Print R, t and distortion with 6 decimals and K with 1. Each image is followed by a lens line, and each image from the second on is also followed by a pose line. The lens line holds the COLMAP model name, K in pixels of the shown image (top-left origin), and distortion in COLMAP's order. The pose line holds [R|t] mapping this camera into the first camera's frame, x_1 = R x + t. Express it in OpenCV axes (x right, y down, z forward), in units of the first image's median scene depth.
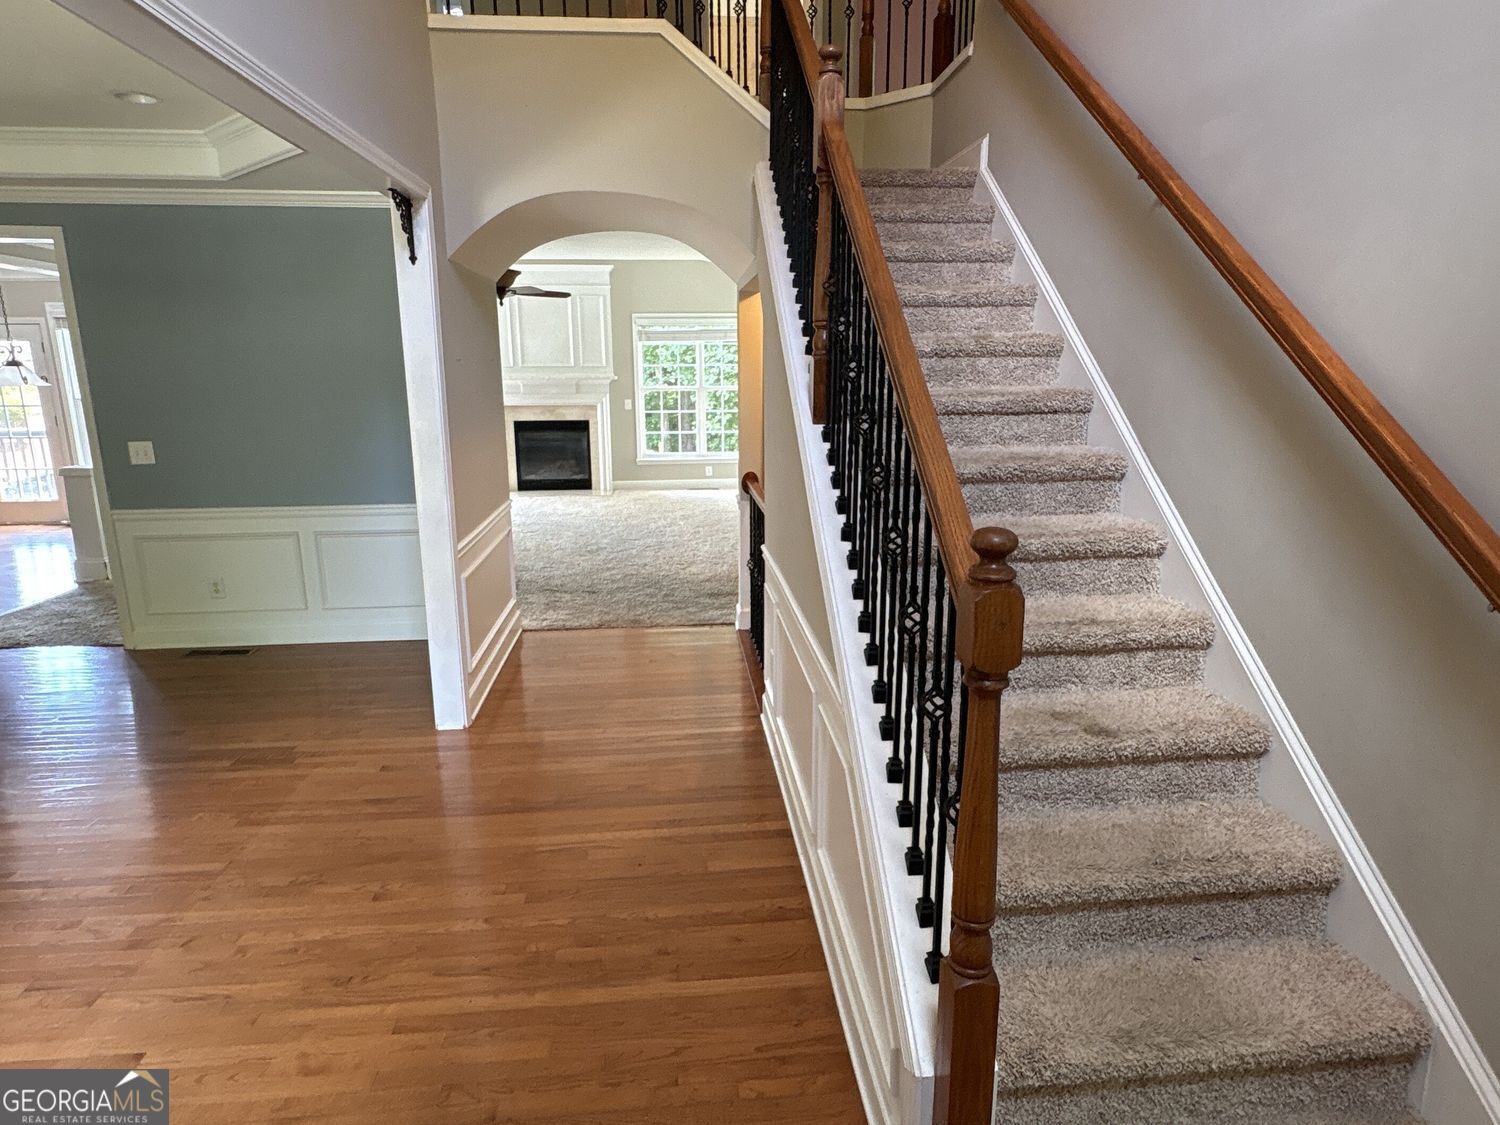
lens RADIAL K [[861.0, 0, 752.3], [0, 861.0, 561.1], [0, 0, 1]] dist [0.003878, 0.000009]
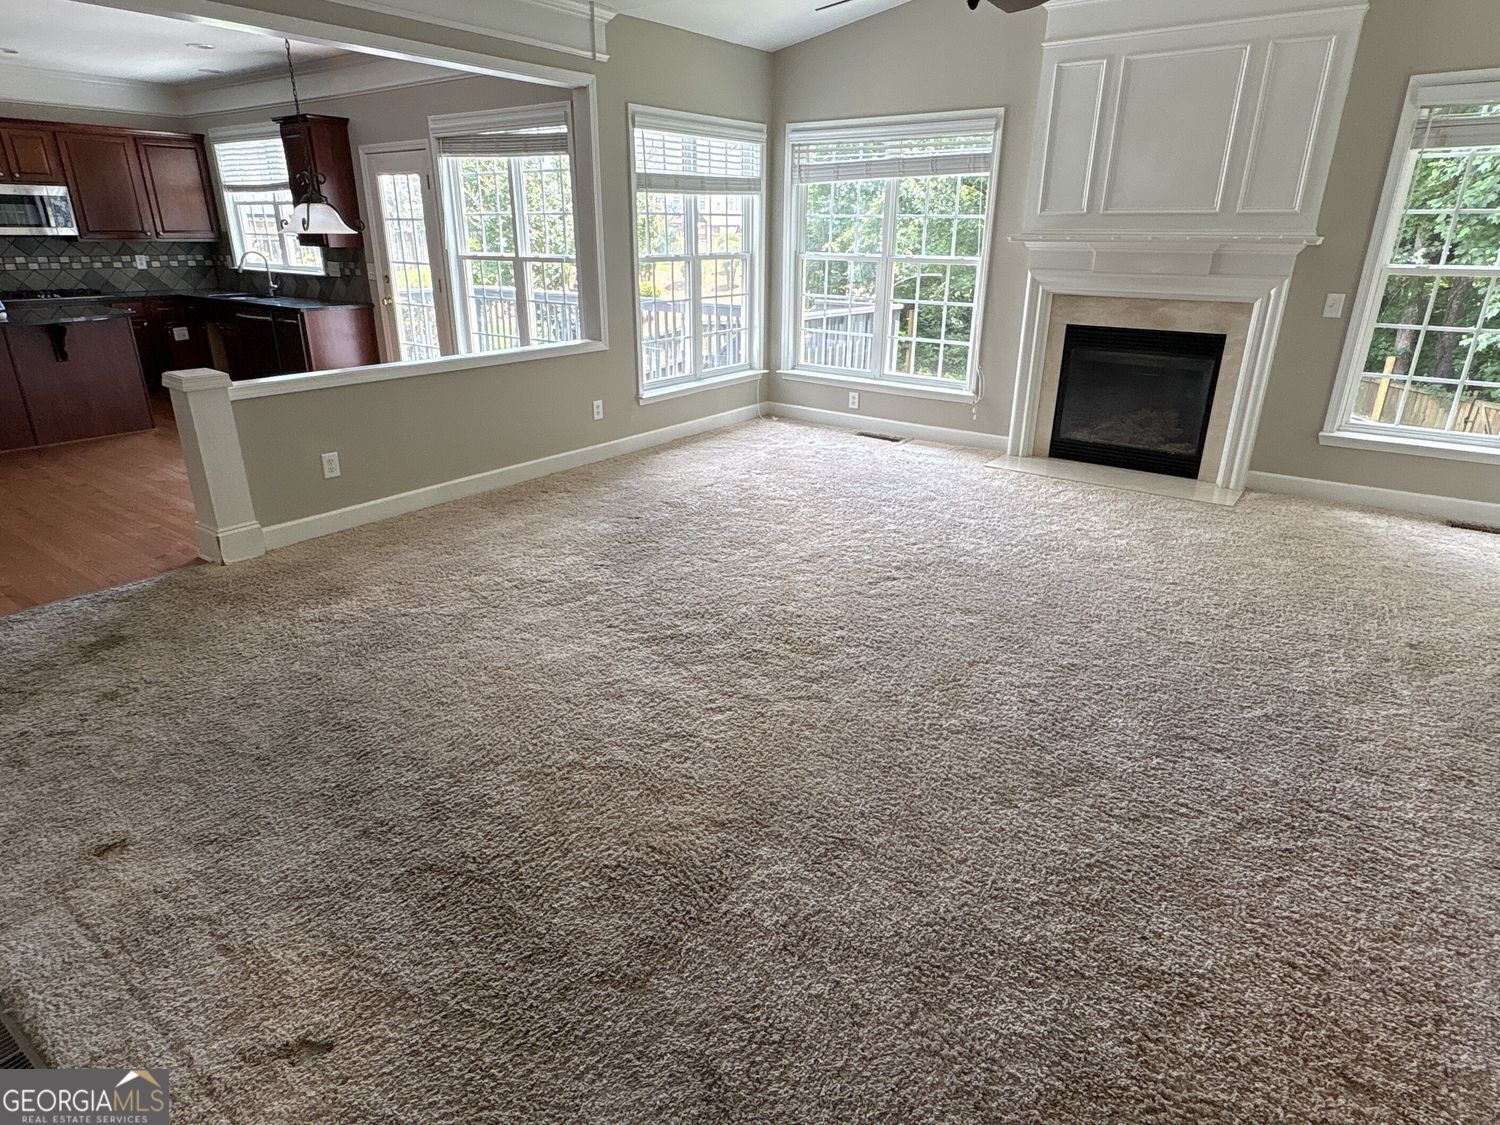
lens RADIAL K [[861.0, 0, 752.3], [0, 861.0, 565.5], [0, 0, 1]] dist [0.003878, 0.000009]
pose [[0.744653, 0.251095, -0.618420, -0.060921], [-0.157314, 0.966463, 0.202984, -0.097411], [0.648647, -0.053866, 0.759180, 0.472878]]
